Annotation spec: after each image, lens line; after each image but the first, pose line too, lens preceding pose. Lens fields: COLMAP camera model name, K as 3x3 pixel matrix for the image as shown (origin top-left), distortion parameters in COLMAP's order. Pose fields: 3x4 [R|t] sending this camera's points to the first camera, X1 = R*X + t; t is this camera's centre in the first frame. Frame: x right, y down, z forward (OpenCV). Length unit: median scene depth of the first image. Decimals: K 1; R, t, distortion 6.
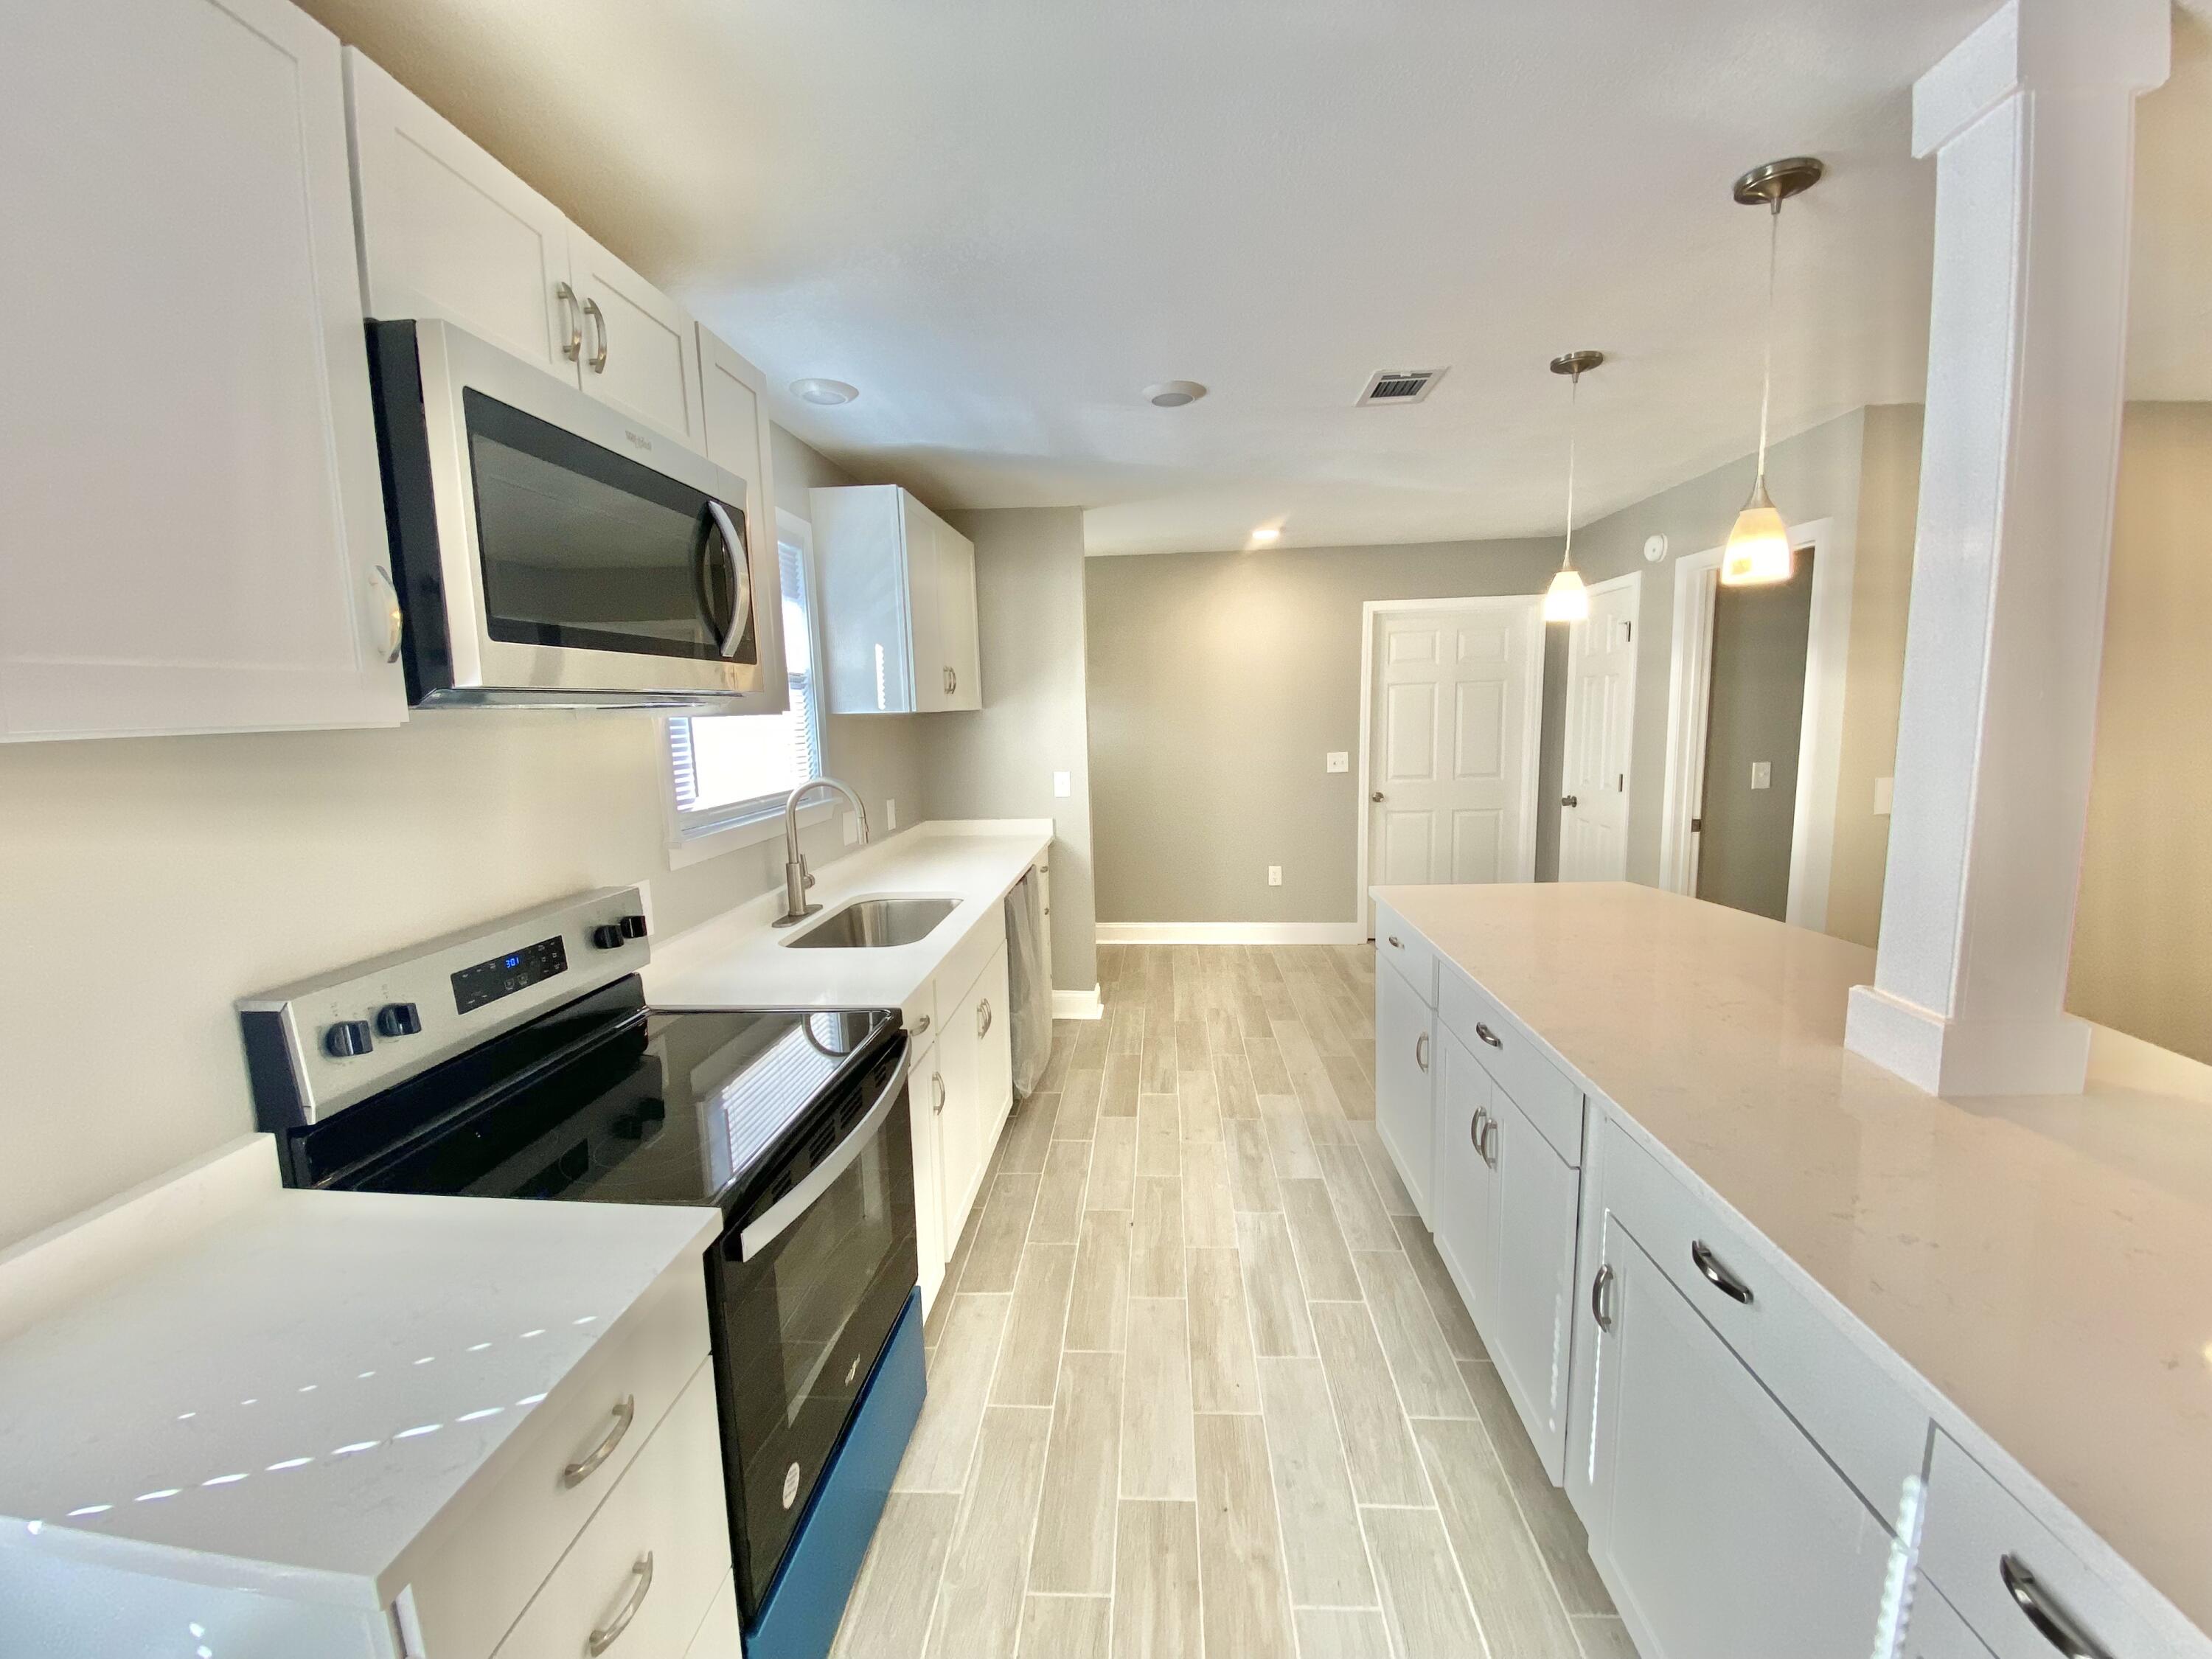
lens RADIAL K [[884.4, 0, 1106.0], [0, 884.4, 829.5], [0, 0, 1]] dist [0.138670, -0.055247]
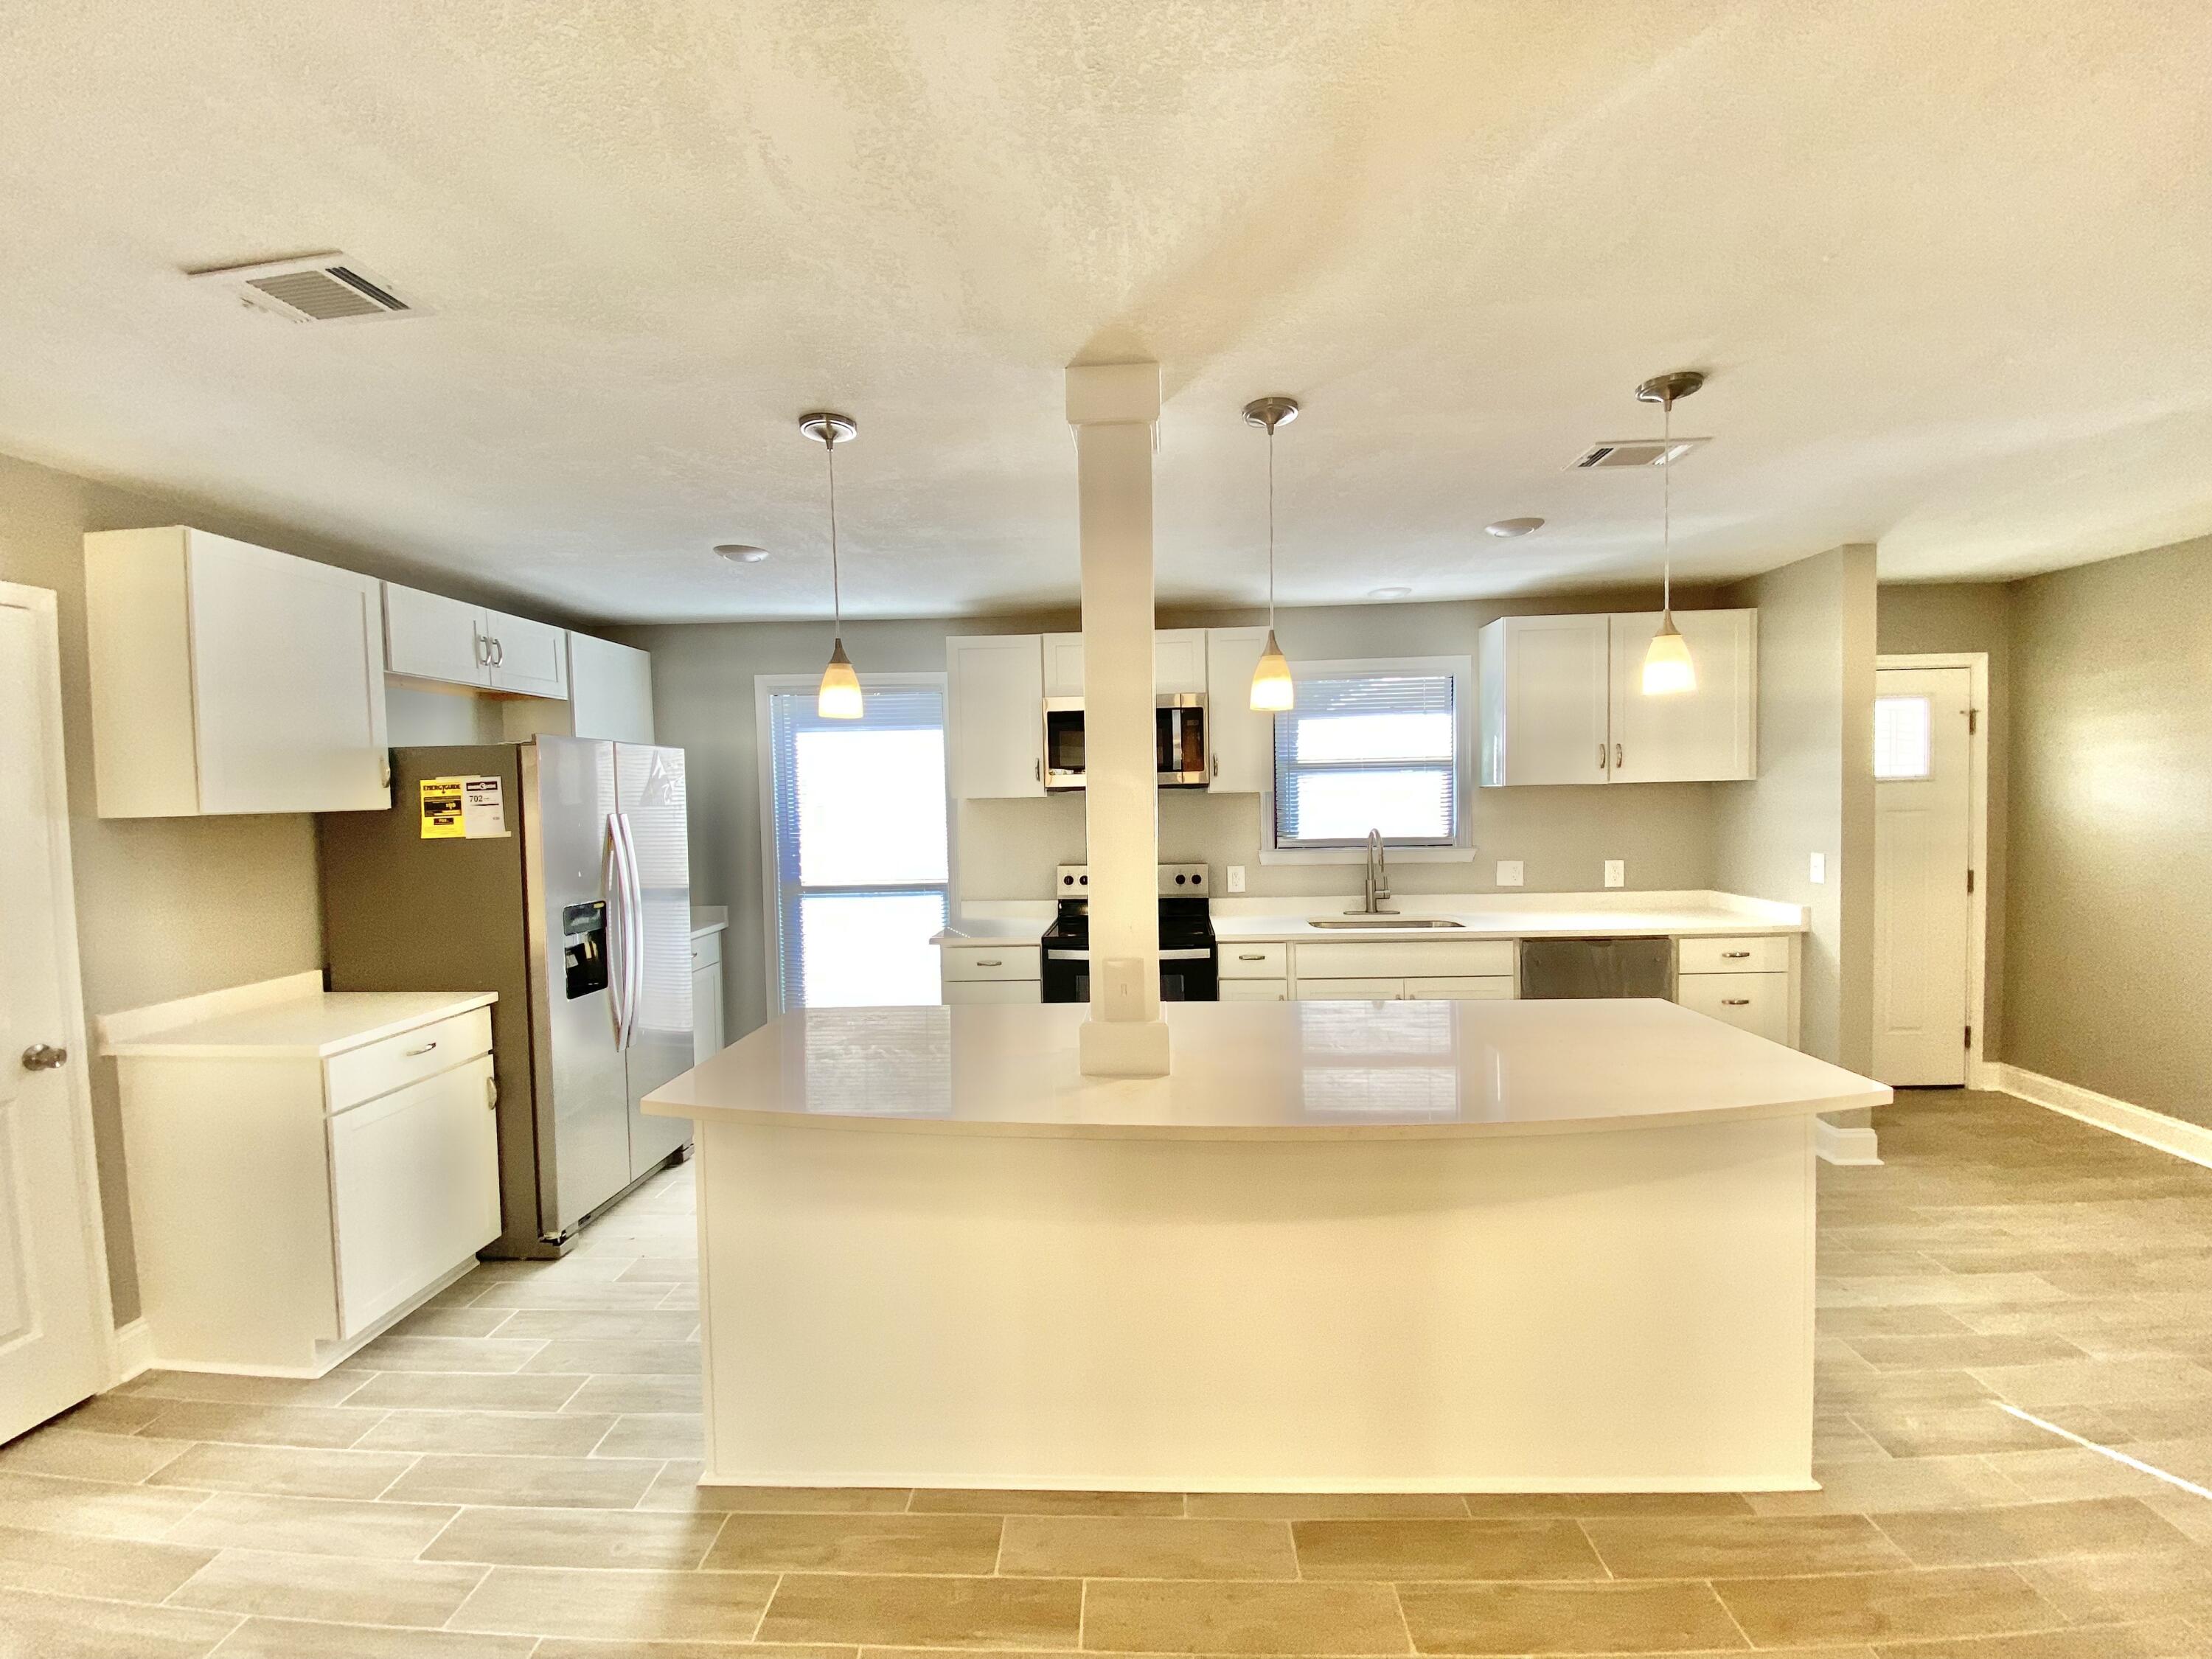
lens RADIAL K [[890.6, 0, 1112.1], [0, 890.6, 829.2], [0, 0, 1]] dist [0.018665, -0.017020]
pose [[0.028394, 0.069873, -0.997152, 1.290110], [-0.114357, 0.991231, 0.066202, -0.109060], [0.993034, 0.112151, 0.036136, 0.497559]]
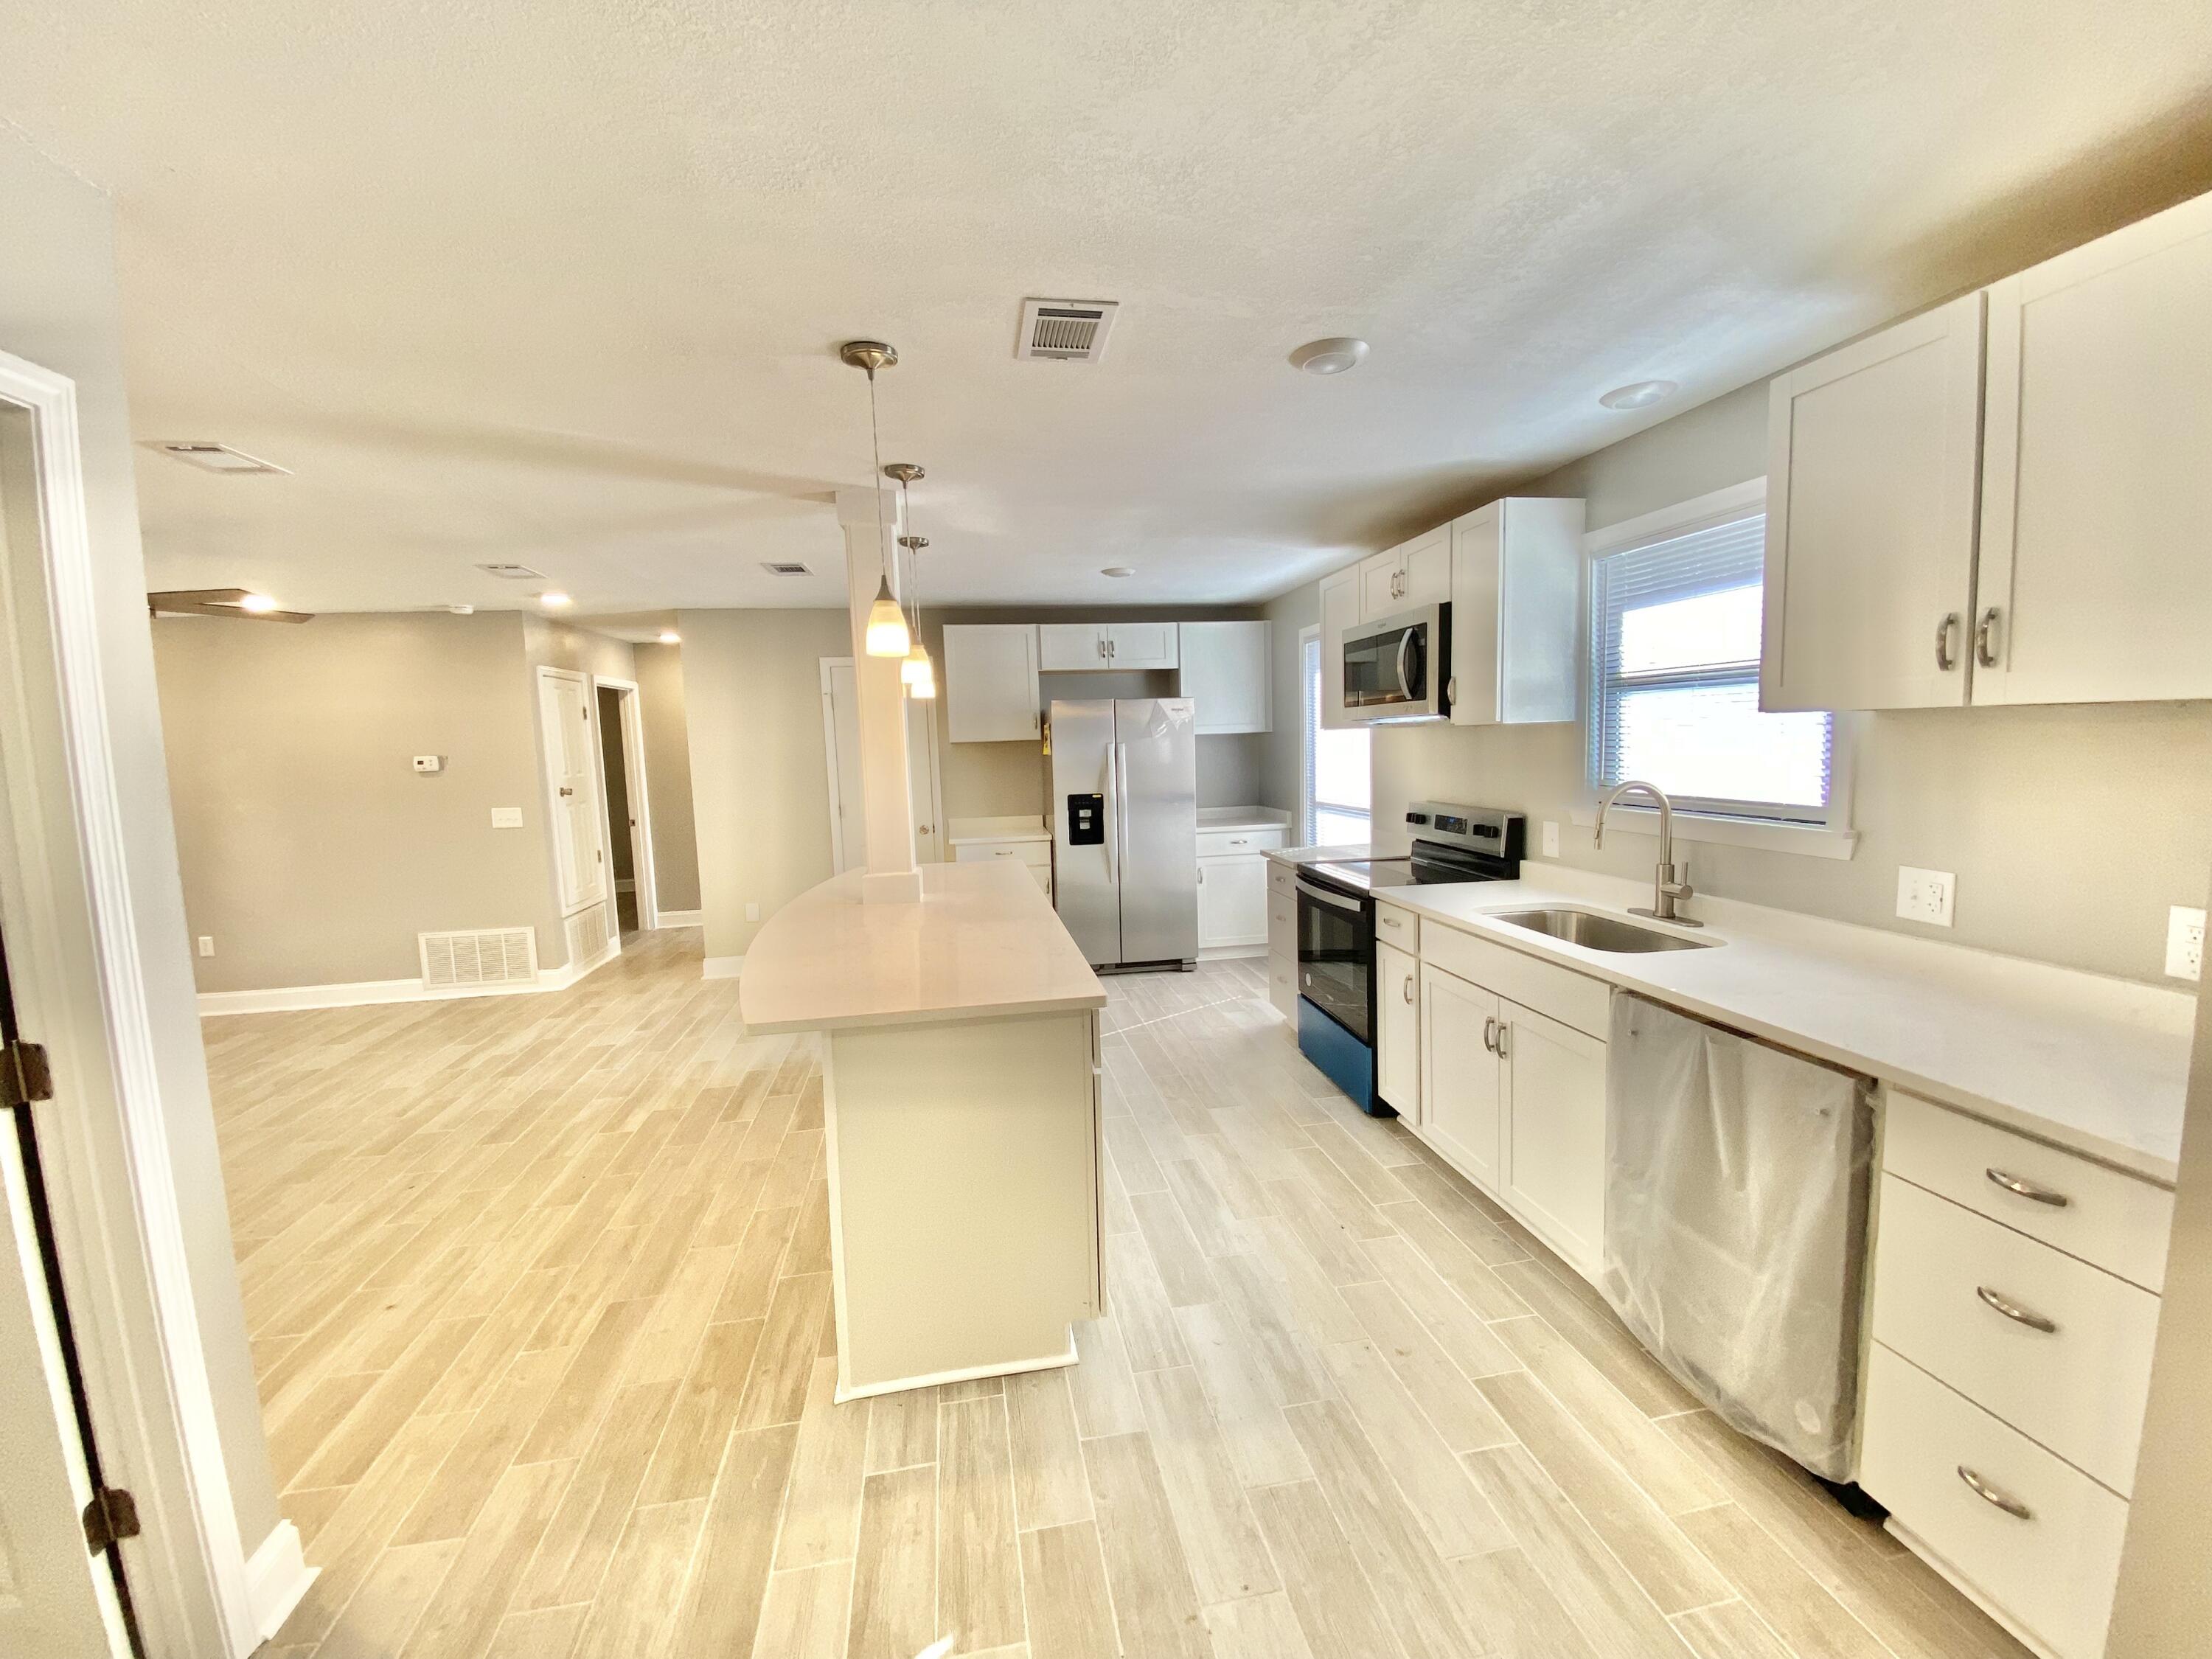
lens RADIAL K [[889.1, 0, 1106.0], [0, 889.1, 829.5], [0, 0, 1]] dist [0.022741, -0.021312]
pose [[-0.968503, 0.080521, -0.235625, 0.515119], [0.023552, 0.971653, 0.235237, -0.261211], [0.247887, 0.222278, -0.942944, 1.875911]]
